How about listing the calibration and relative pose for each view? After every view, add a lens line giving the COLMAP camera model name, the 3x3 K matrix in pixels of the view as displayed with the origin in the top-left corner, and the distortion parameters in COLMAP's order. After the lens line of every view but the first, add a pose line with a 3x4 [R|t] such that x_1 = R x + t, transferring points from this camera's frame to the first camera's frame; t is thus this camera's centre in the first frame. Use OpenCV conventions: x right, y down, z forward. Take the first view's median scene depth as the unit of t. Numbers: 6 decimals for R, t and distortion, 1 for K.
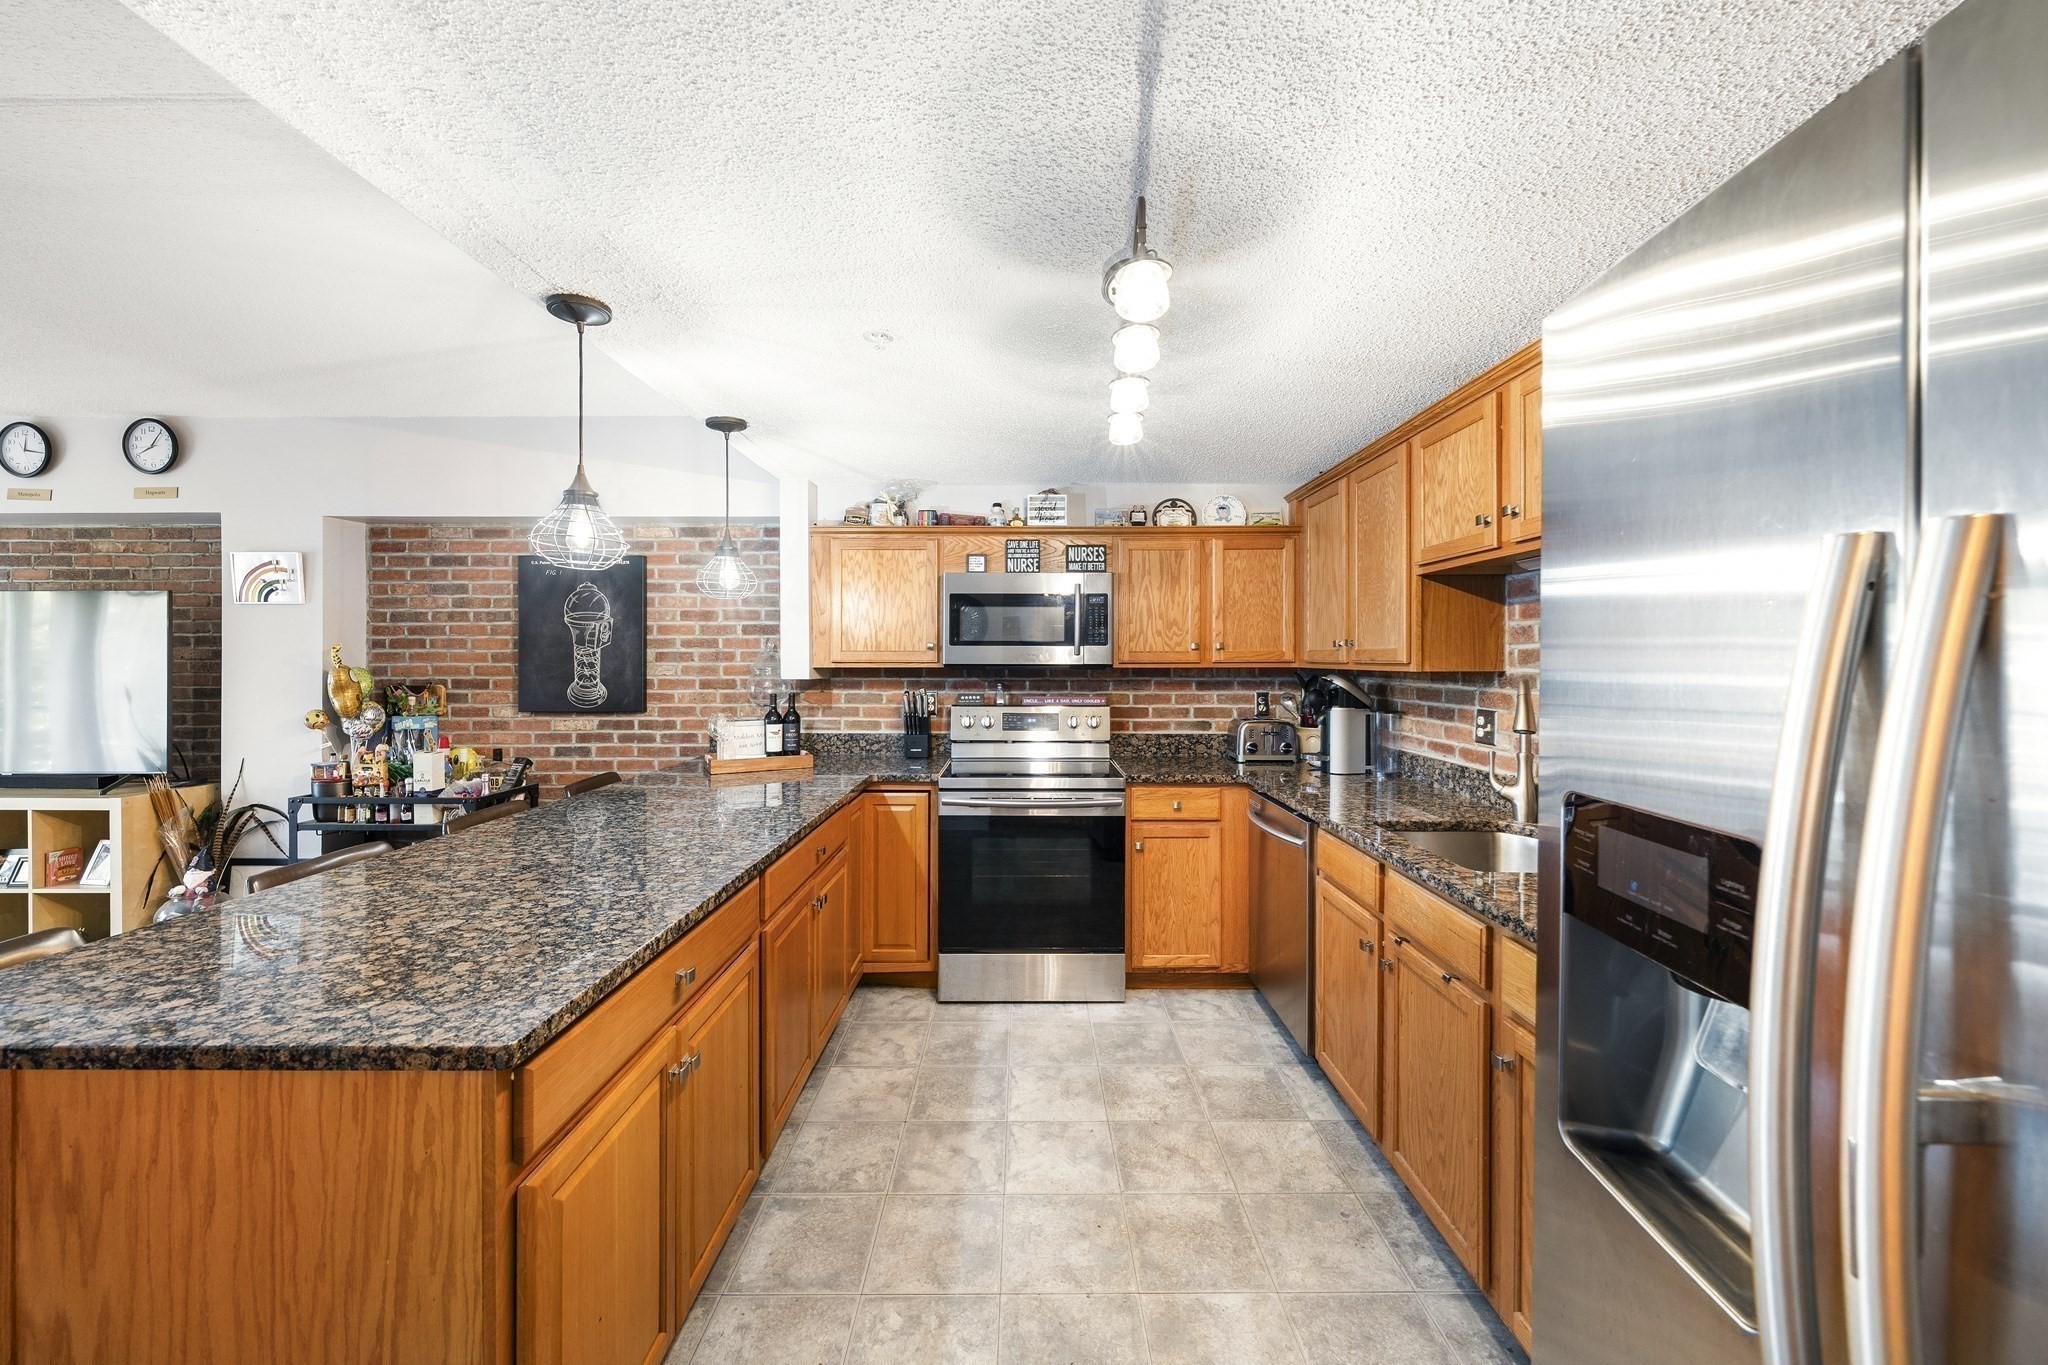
lens RADIAL K [[750.6, 0, 1027.7], [0, 750.6, 660.9], [0, 0, 1]] dist [0.000059, -0.000342]
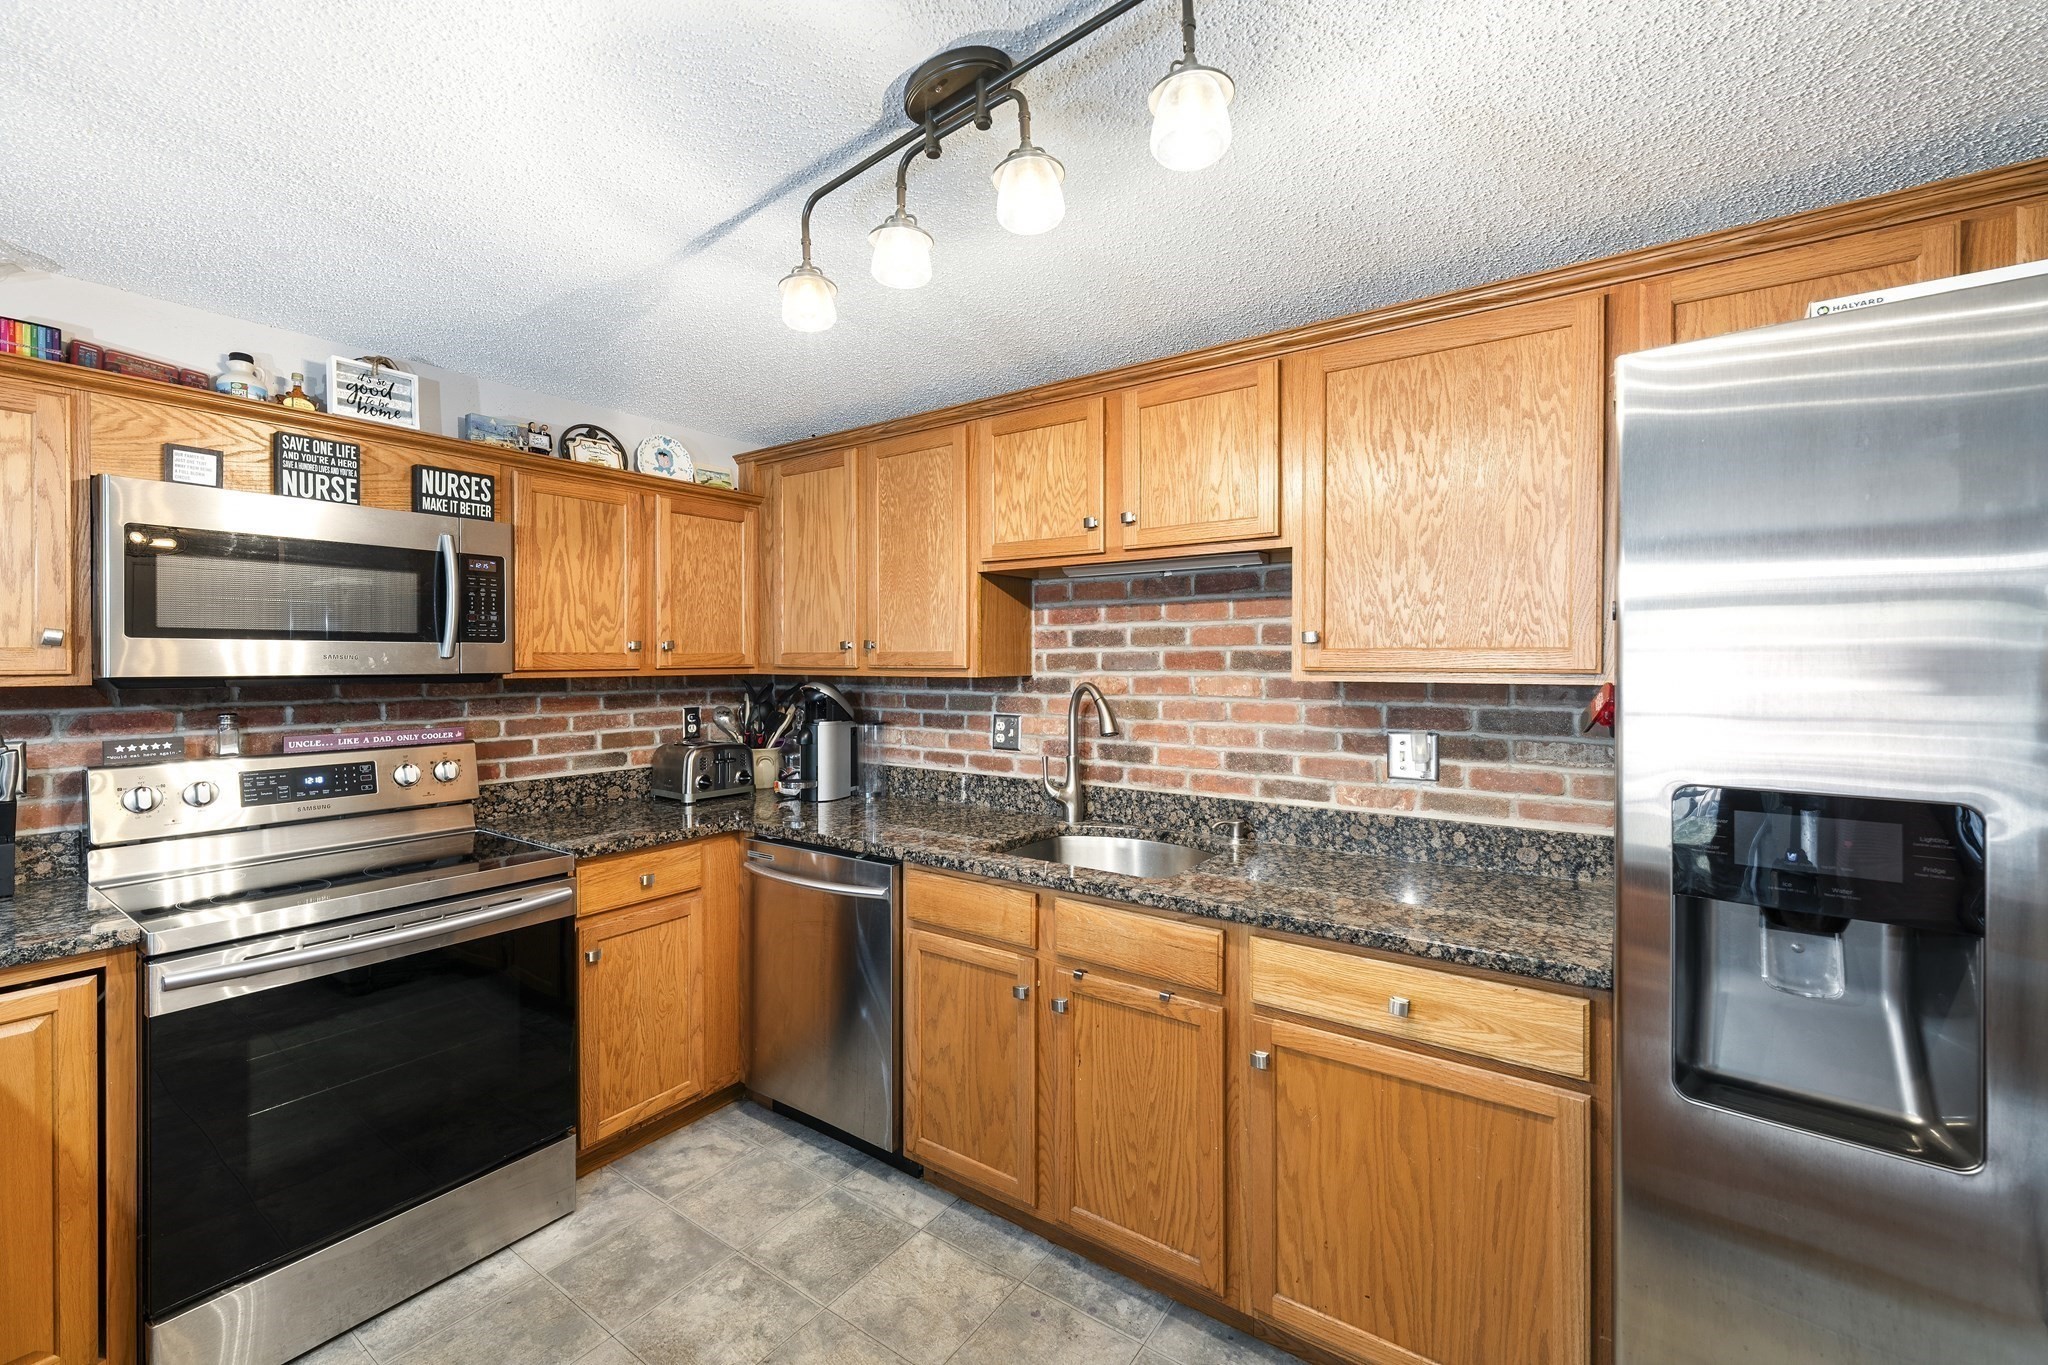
lens RADIAL K [[838.8, 0, 1034.5], [0, 838.8, 664.3], [0, 0, 1]] dist [-0.002059, -0.000005]
pose [[0.571424, -0.004920, 0.820640, -0.221083], [0.003265, 0.999988, 0.003721, -0.004256], [-0.820649, 0.000553, 0.571433, 0.278646]]
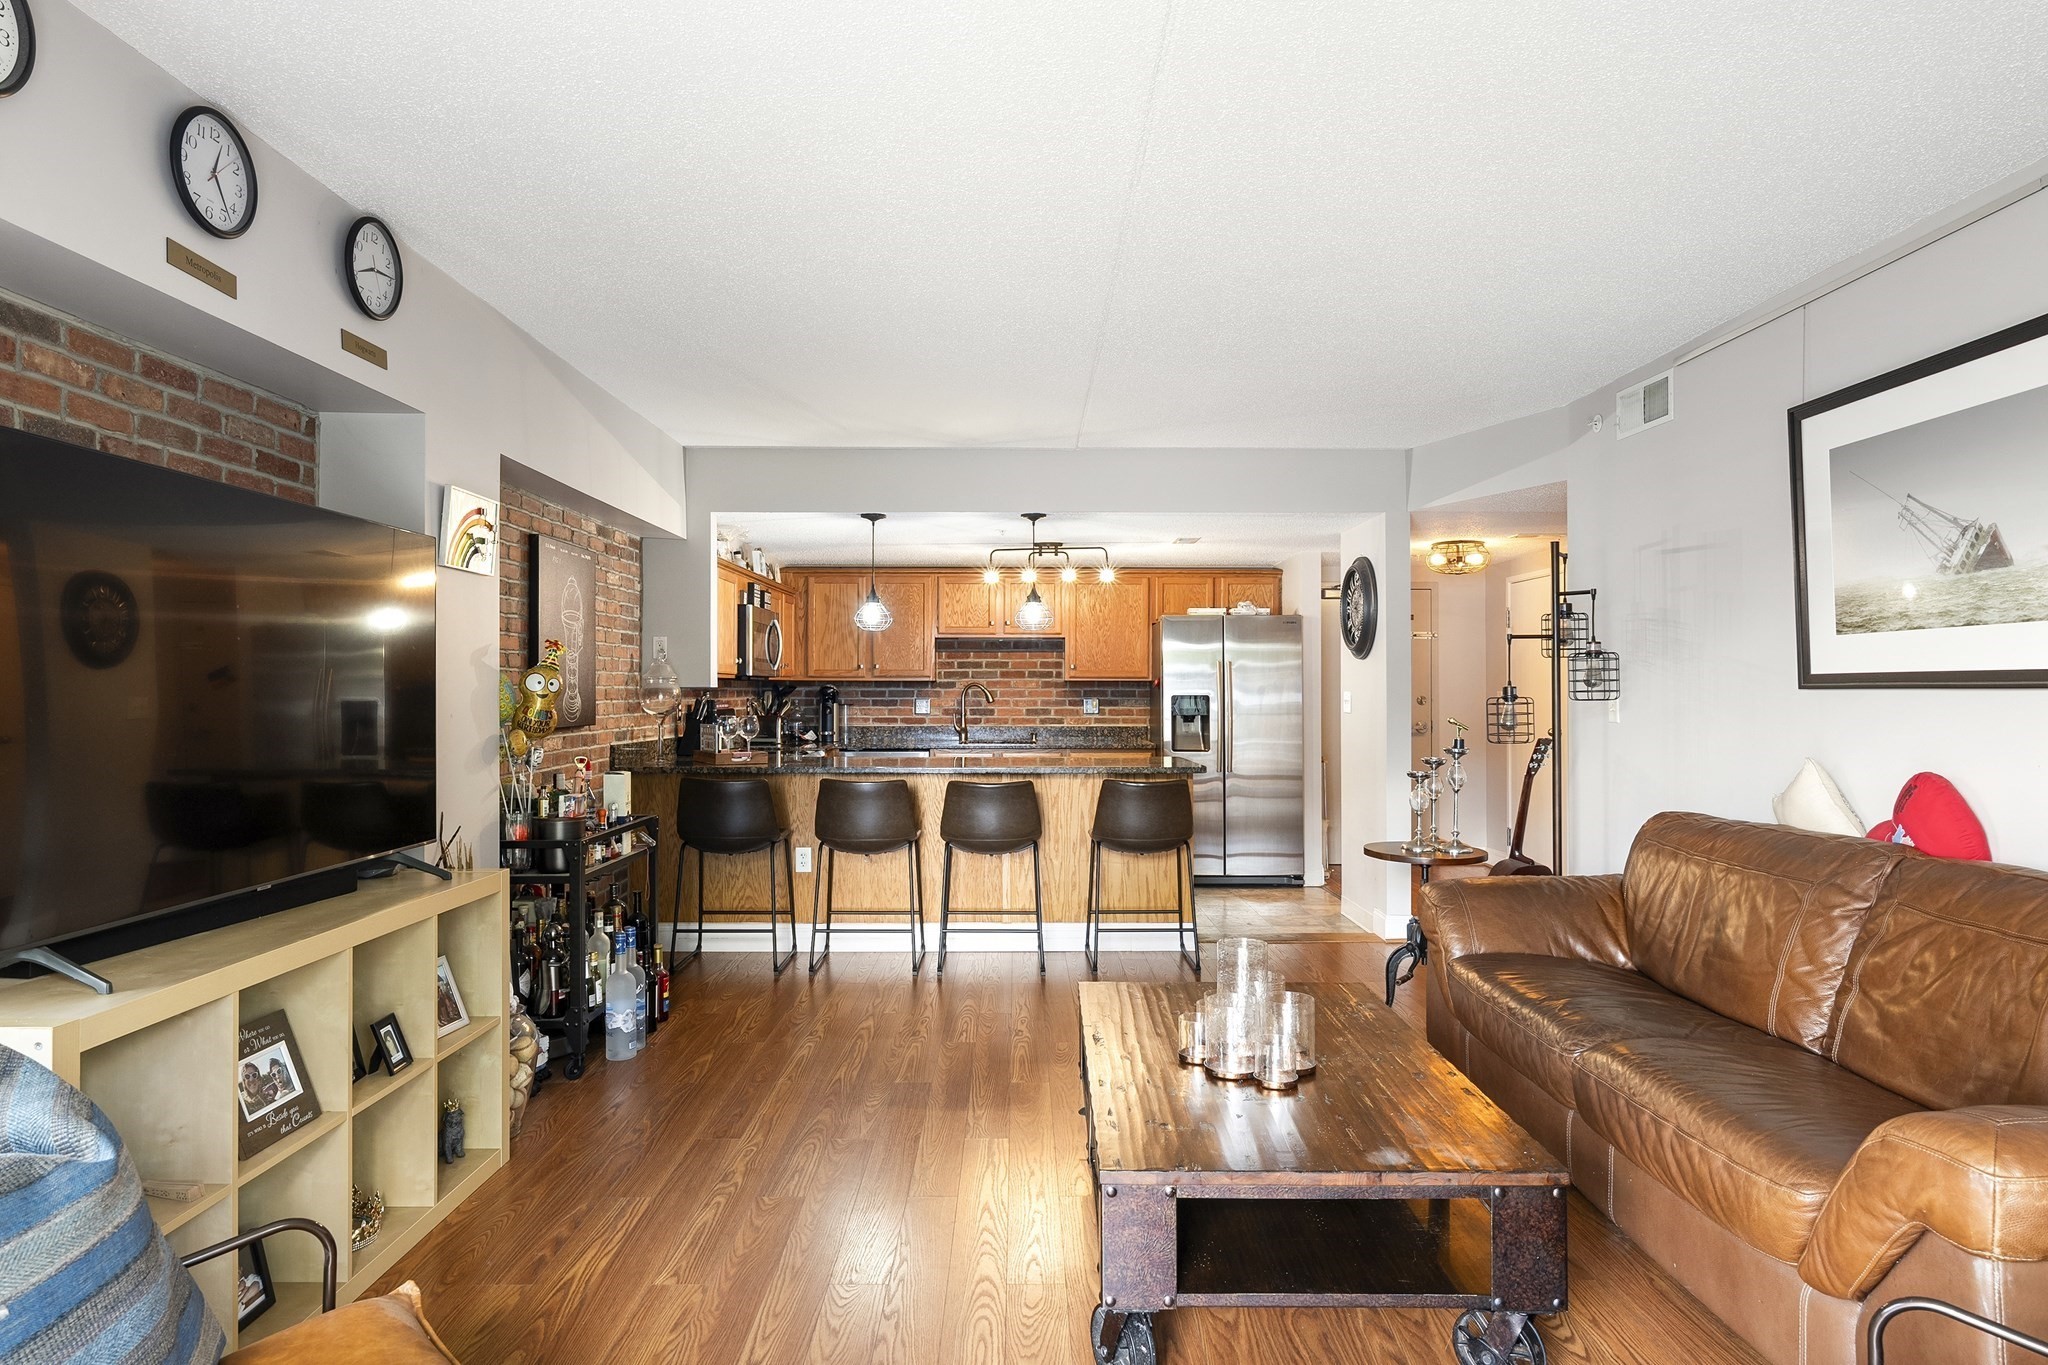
lens RADIAL K [[1150.1, 0, 1101.4], [0, 1150.1, 682.7], [0, 0, 1]] dist [0.004433, 0.000683]
pose [[-0.063442, 0.005575, 0.997970, -2.265702], [0.003097, 0.999981, -0.005389, 0.030928], [-0.997981, 0.002749, -0.063458, 0.564437]]
